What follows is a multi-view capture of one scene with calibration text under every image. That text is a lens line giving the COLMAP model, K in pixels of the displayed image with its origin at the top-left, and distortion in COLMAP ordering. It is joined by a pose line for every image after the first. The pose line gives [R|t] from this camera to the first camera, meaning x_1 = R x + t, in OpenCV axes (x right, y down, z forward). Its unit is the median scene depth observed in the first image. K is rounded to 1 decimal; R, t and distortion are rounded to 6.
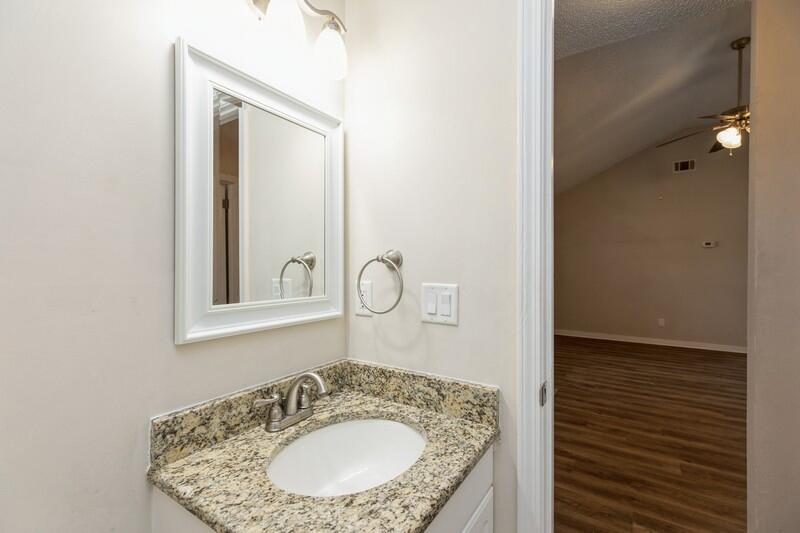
lens RADIAL K [[361.8, 0, 393.4], [0, 361.8, 266.4], [0, 0, 1]] dist [0.005822, -0.001429]
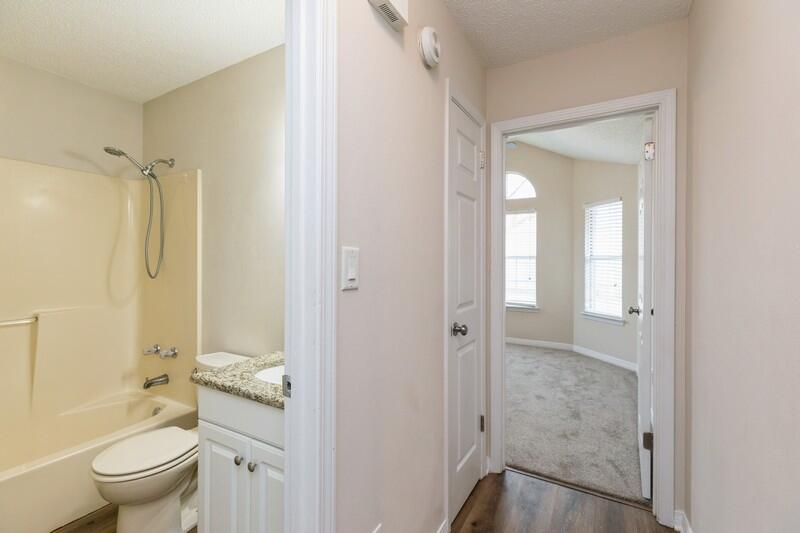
lens RADIAL K [[361.8, 0, 394.1], [0, 361.8, 261.3], [0, 0, 1]] dist [0.005822, -0.001429]
pose [[0.044857, -0.004984, -0.998981, 1.562788], [-0.007279, 0.999959, -0.005316, 0.002848], [0.998967, 0.007510, 0.044818, 1.348384]]
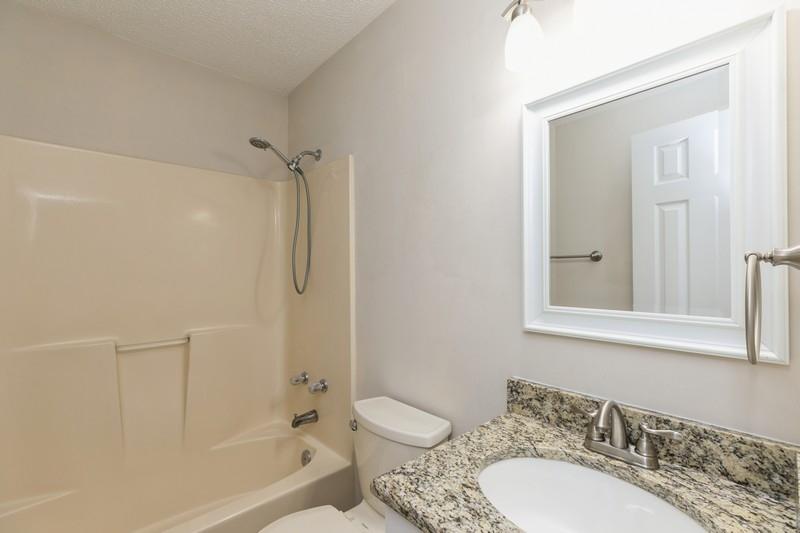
lens RADIAL K [[361.8, 0, 397.6], [0, 361.8, 271.6], [0, 0, 1]] dist [0.005822, -0.001429]
pose [[-0.260640, -0.005409, -0.965421, 0.761178], [0.001723, 0.999980, -0.006068, 0.003310], [0.965434, -0.003245, -0.260626, 0.822228]]
